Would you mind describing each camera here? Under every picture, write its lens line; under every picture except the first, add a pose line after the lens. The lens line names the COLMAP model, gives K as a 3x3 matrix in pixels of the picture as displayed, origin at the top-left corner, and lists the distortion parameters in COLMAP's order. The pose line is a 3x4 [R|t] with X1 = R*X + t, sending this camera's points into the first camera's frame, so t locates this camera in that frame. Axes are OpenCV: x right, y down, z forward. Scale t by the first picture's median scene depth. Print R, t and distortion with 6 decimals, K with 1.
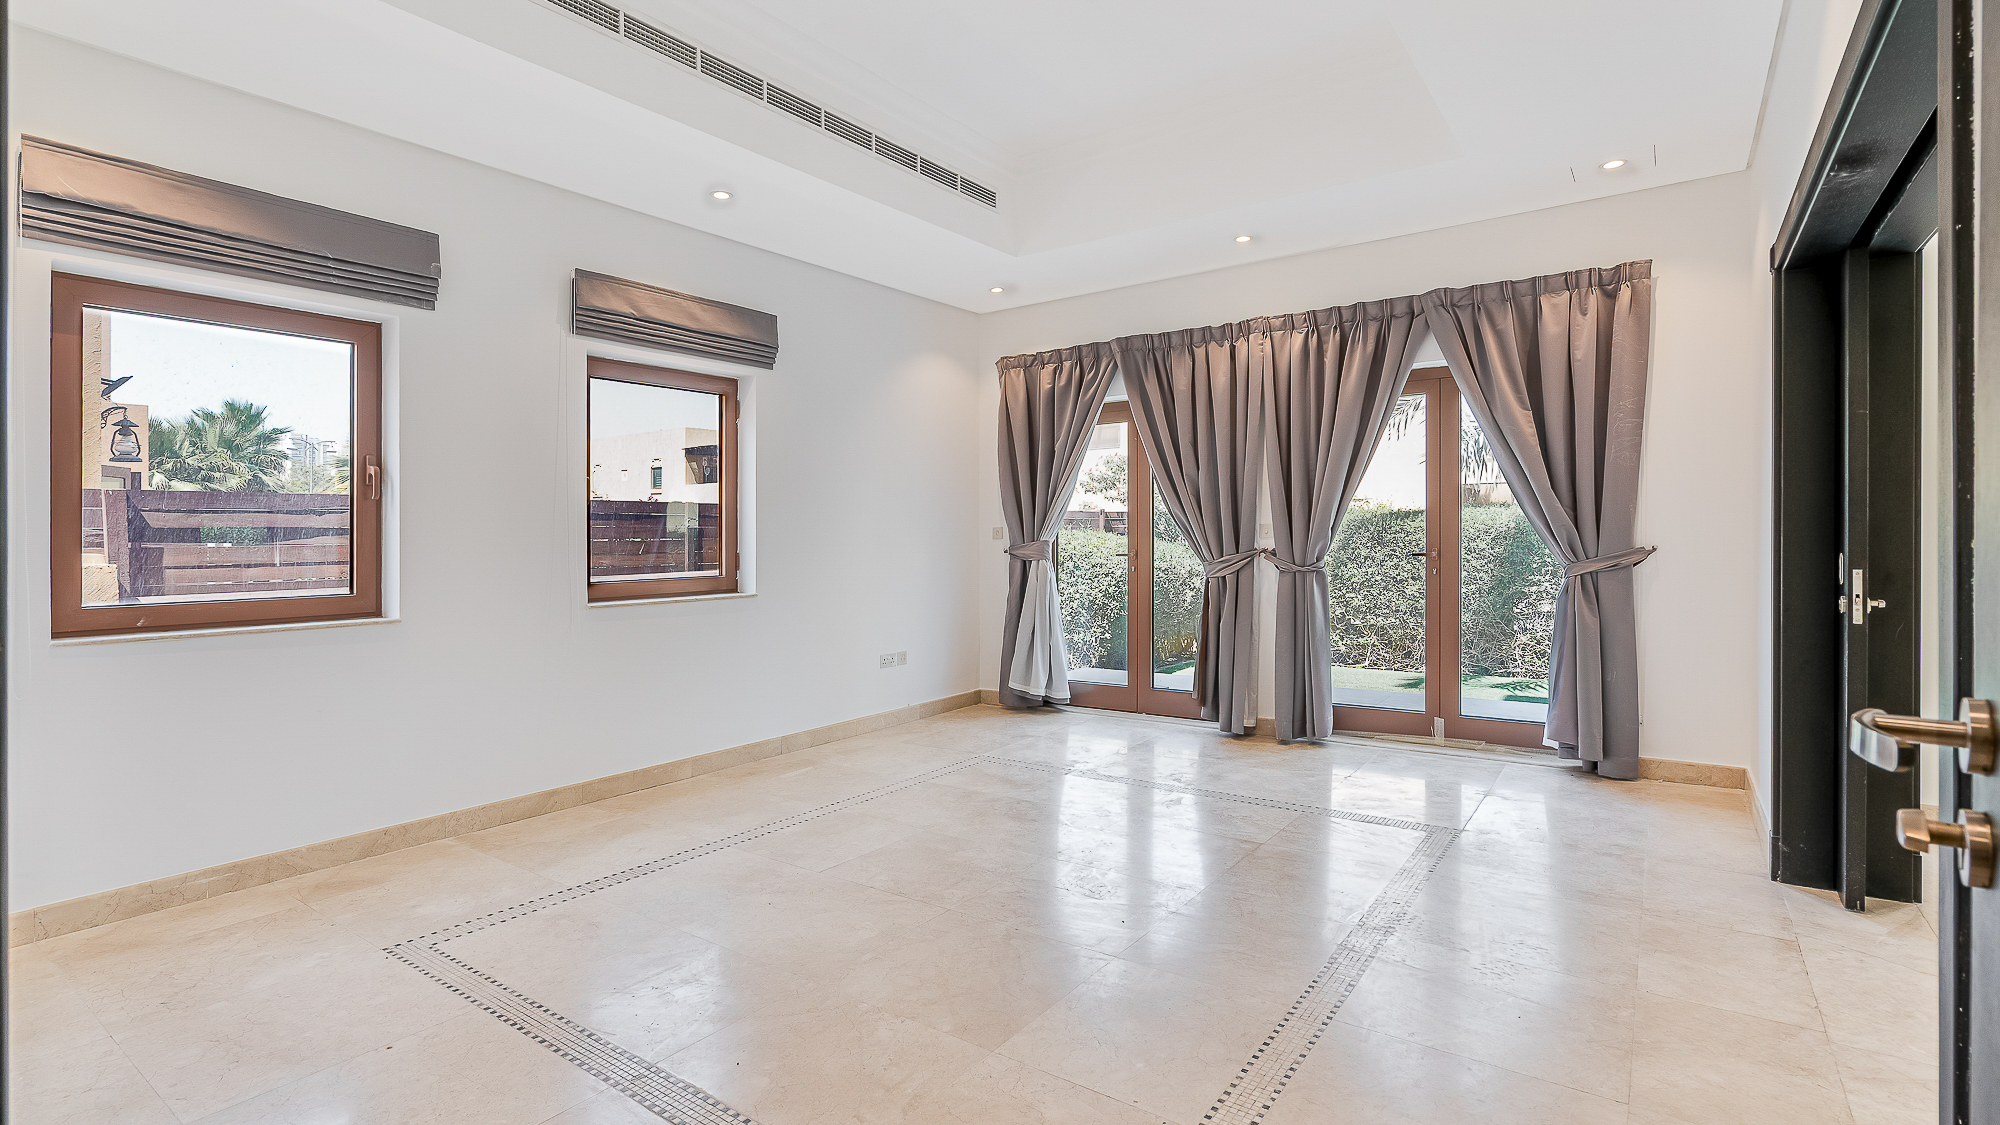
lens RADIAL K [[912.6, 0, 1001.0], [0, 912.6, 552.6], [0, 0, 1]] dist [0.002667, 0.000369]
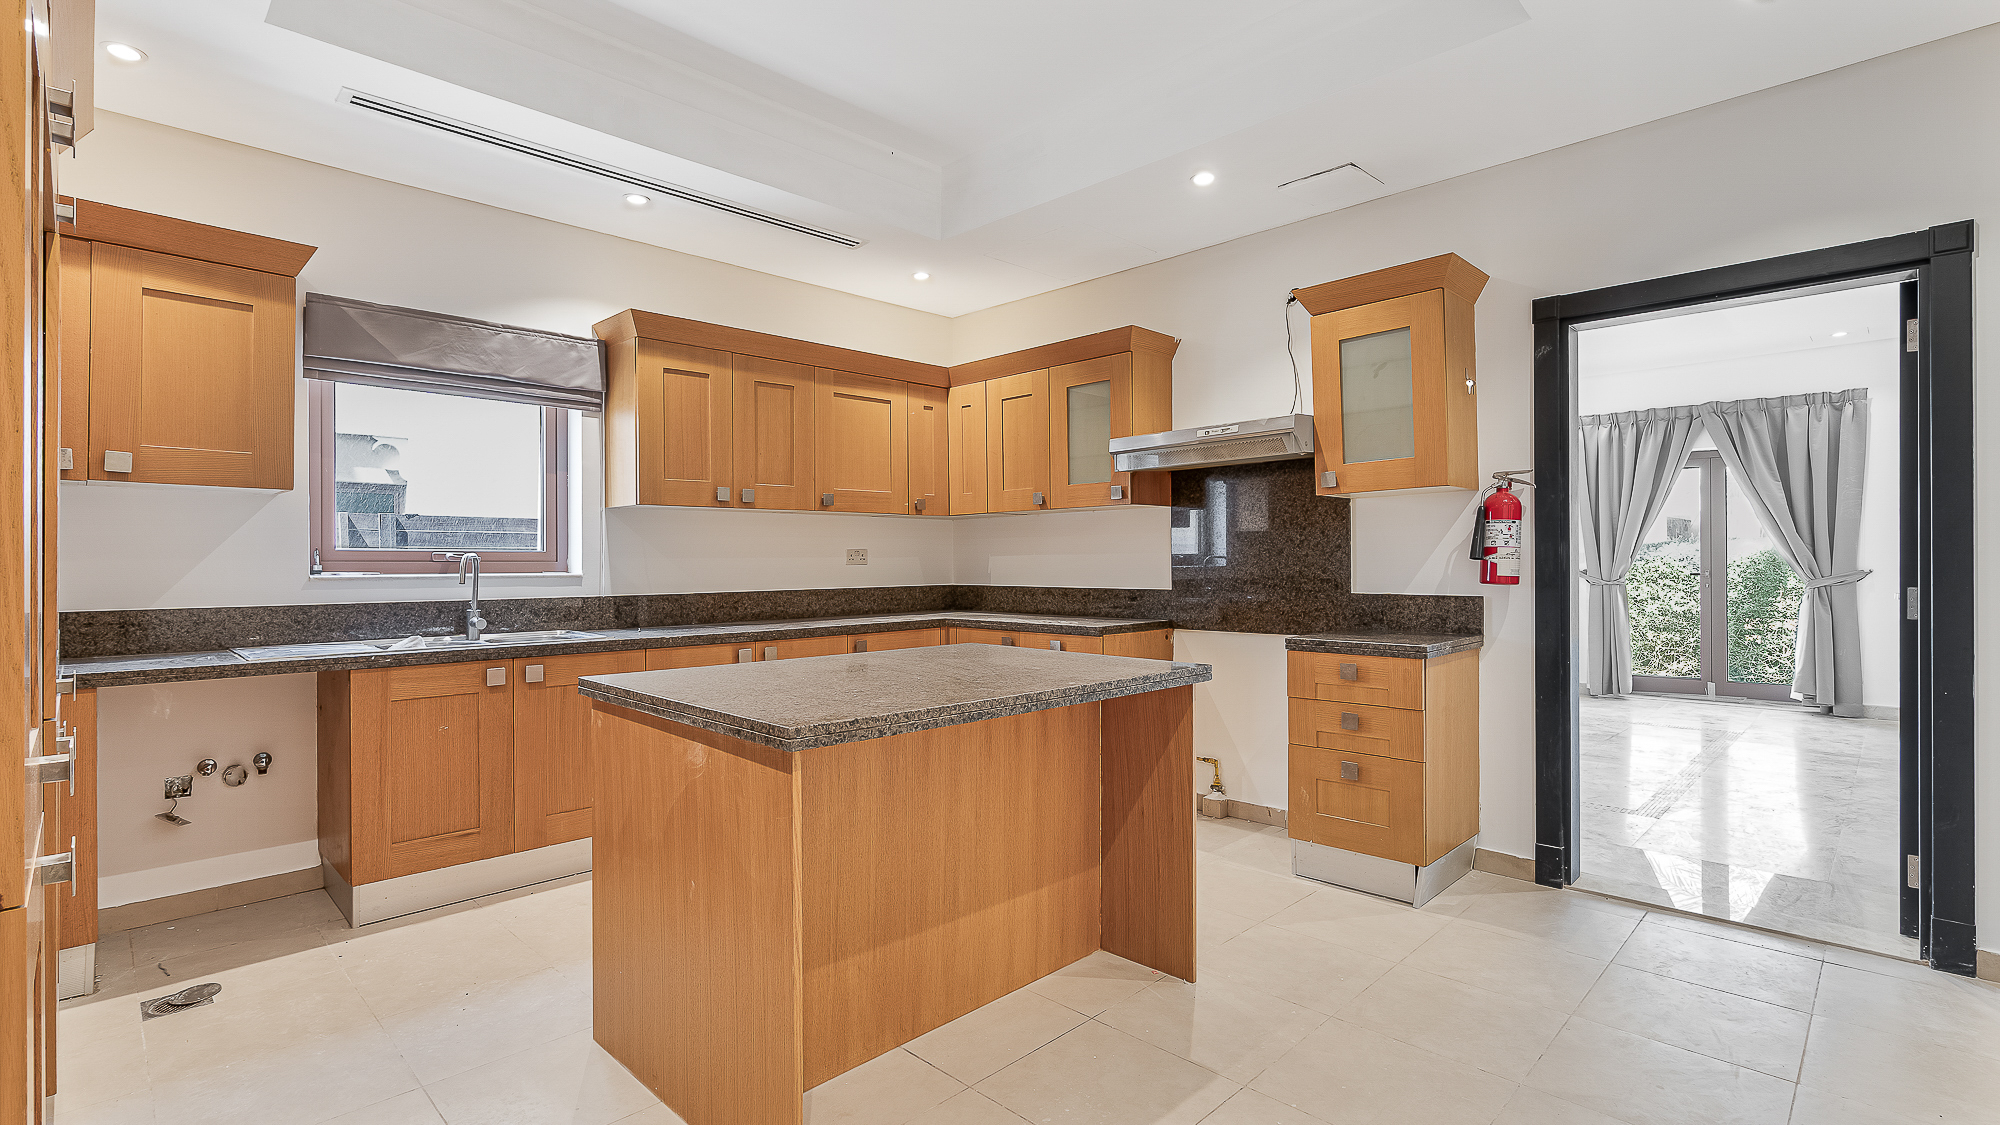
lens RADIAL K [[912.6, 0, 990.2], [0, 912.6, 555.6], [0, 0, 1]] dist [0.002667, 0.000369]
pose [[0.981378, -0.004777, -0.192029, -0.426909], [0.003772, 0.999977, -0.005602, -0.025445], [0.192051, 0.004773, 0.981373, -0.758673]]
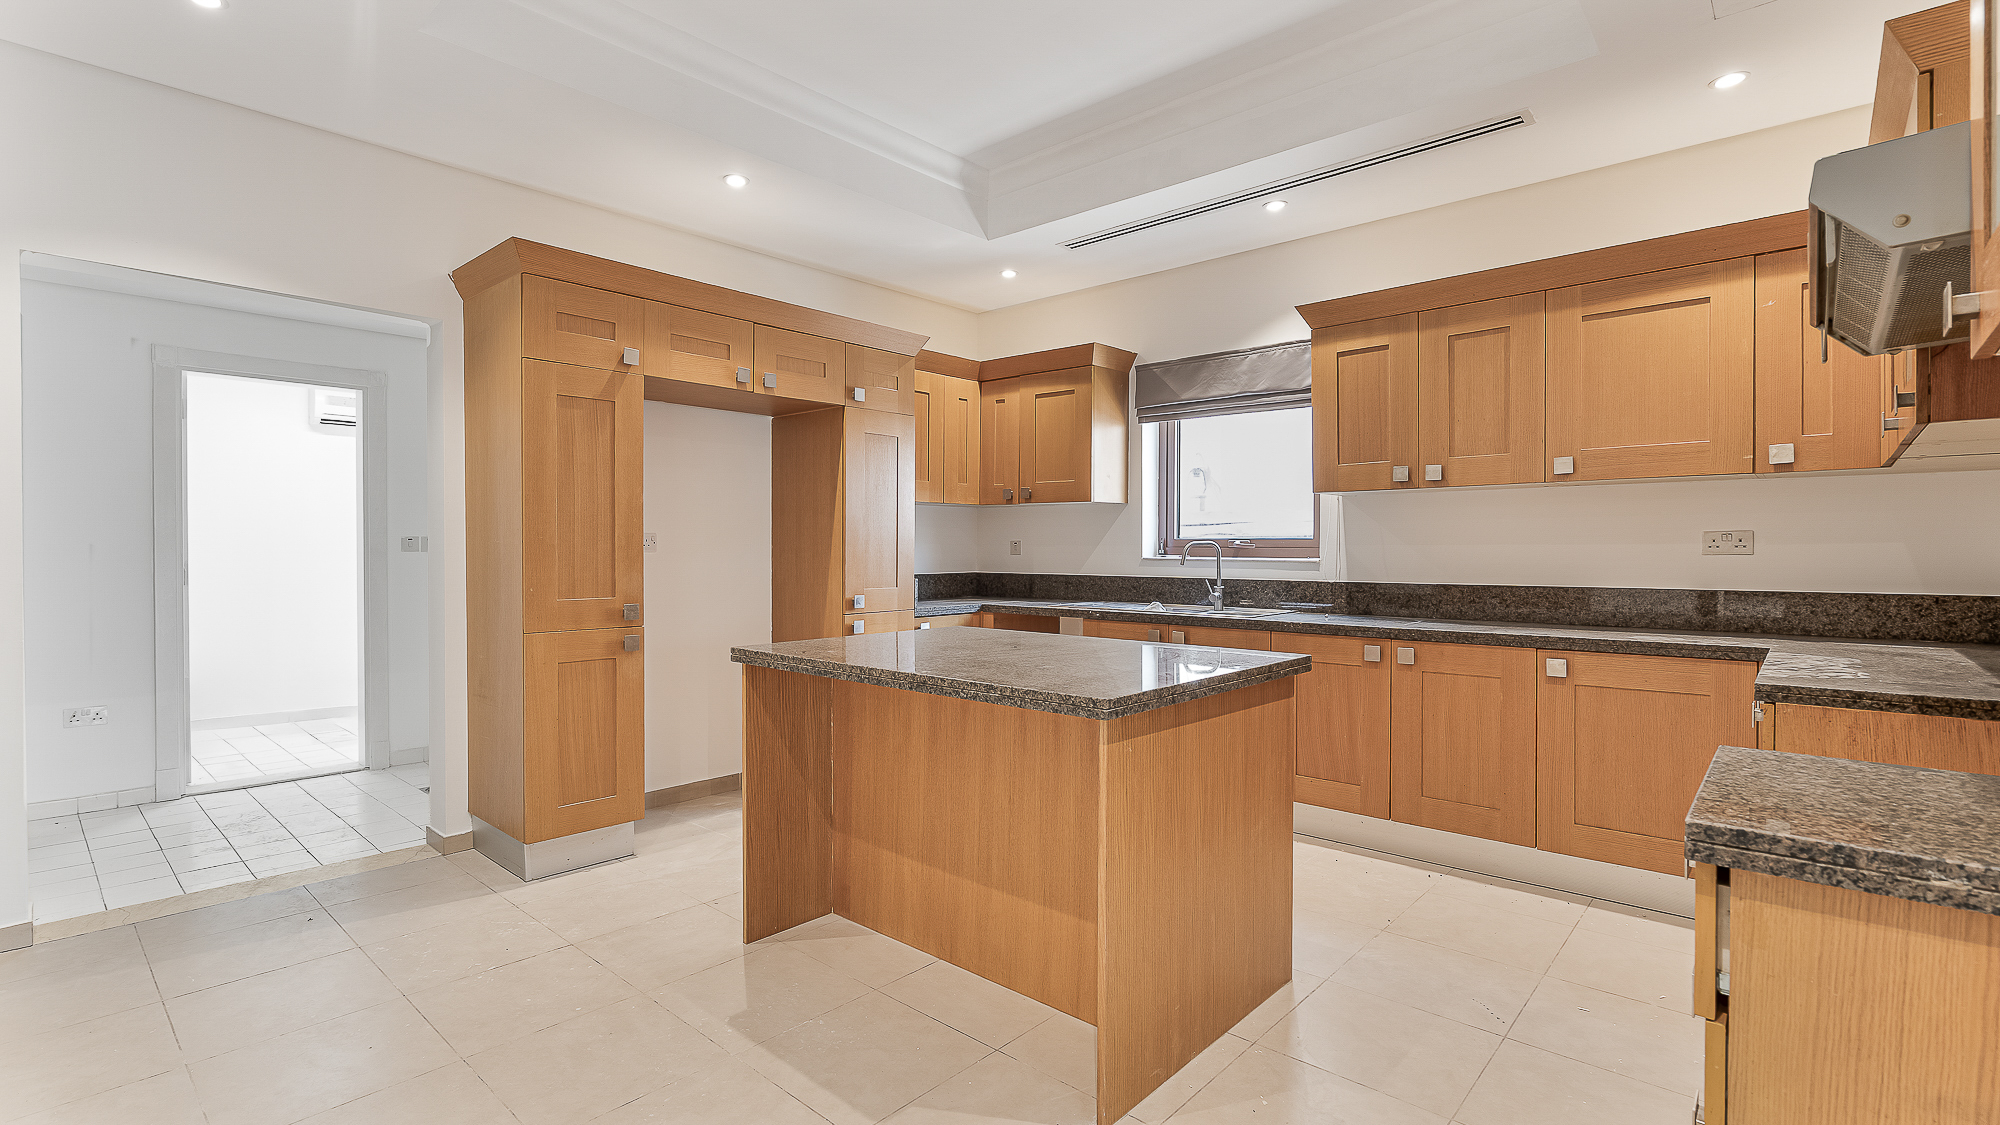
lens RADIAL K [[912.6, 0, 993.6], [0, 912.6, 560.4], [0, 0, 1]] dist [0.002667, 0.000369]
pose [[-0.129343, 0.013228, -0.991512, 1.337719], [-0.001796, 0.999906, 0.013574, -0.026602], [0.991598, 0.003536, -0.129307, 1.662280]]
